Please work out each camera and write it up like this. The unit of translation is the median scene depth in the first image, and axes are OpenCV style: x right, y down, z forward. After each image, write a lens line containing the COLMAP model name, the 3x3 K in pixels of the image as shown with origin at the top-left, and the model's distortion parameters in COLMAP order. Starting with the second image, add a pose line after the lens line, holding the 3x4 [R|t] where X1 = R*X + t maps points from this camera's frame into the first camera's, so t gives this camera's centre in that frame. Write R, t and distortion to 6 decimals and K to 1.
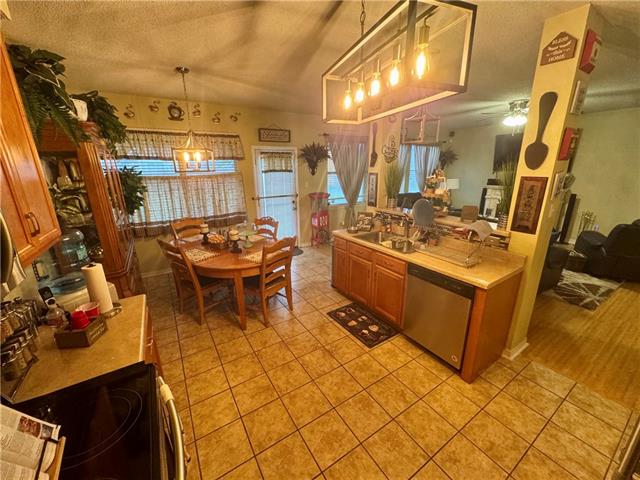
lens RADIAL K [[256.1, 0, 318.9], [0, 256.1, 240.8], [0, 0, 1]] dist [0.000057, 0.000082]
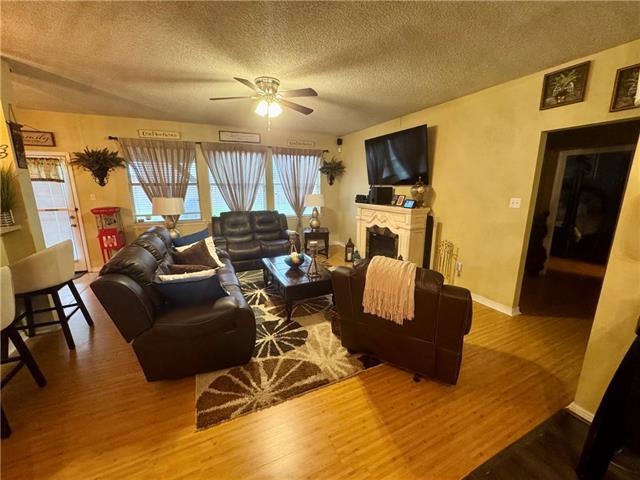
lens RADIAL K [[256.1, 0, 321.6], [0, 256.1, 237.6], [0, 0, 1]] dist [0.000057, 0.000082]
pose [[0.993823, 0.034613, -0.105443, 0.793360], [-0.042167, 0.996636, -0.070273, -0.062204], [0.102656, 0.074285, 0.991939, 0.265080]]
